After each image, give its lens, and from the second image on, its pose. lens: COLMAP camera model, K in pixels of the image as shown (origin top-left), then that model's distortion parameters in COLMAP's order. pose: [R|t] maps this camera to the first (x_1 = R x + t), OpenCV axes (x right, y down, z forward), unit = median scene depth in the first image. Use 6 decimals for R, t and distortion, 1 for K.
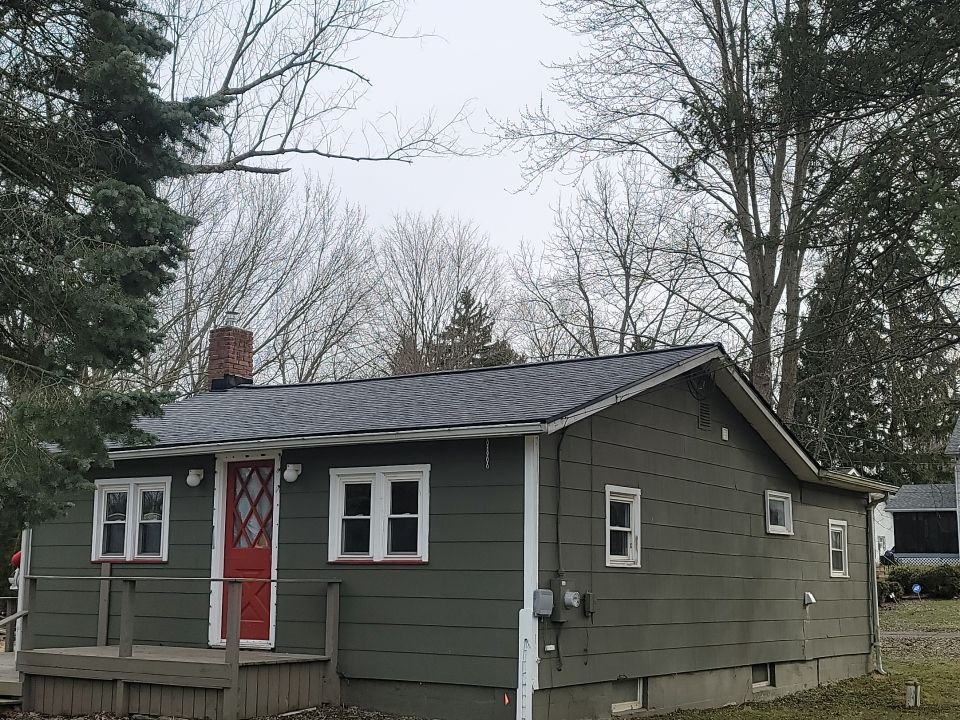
lens RADIAL K [[1324.8, 0, 480.0], [0, 1324.8, 360.0], [0, 0, 1]] dist [0.186571, -0.011708]
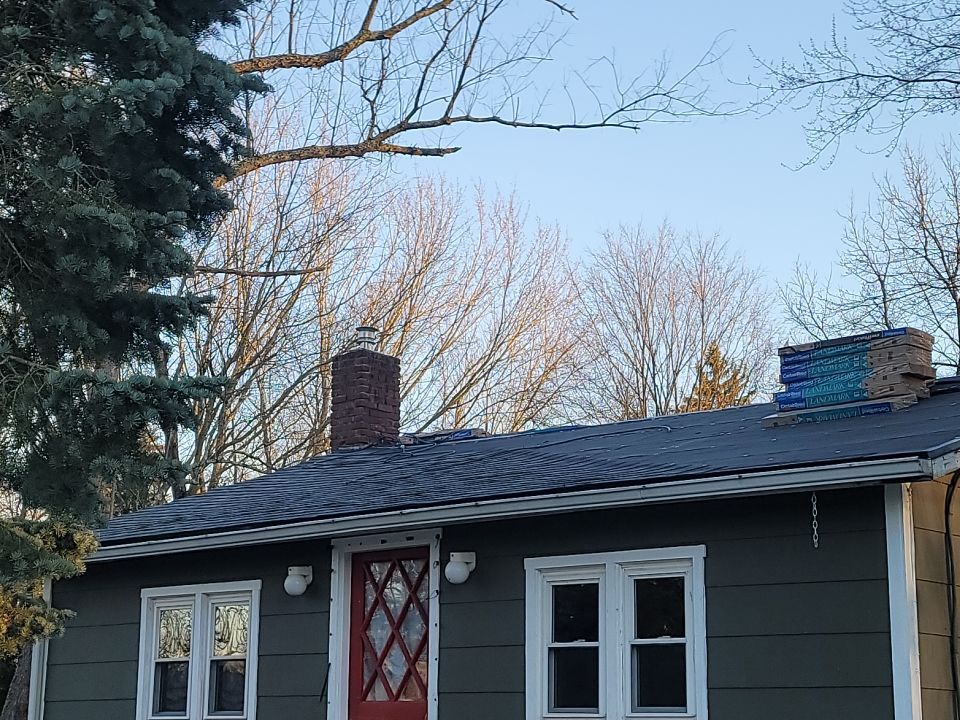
lens RADIAL K [[1795.5, 0, 527.8], [0, 1795.5, 362.0], [0, 0, 1]] dist [0.206645, -0.074499]
pose [[0.993902, -0.024164, -0.107584, -0.012101], [0.018112, 0.998217, -0.056879, 0.018665], [0.108766, 0.054583, 0.992568, 0.104454]]
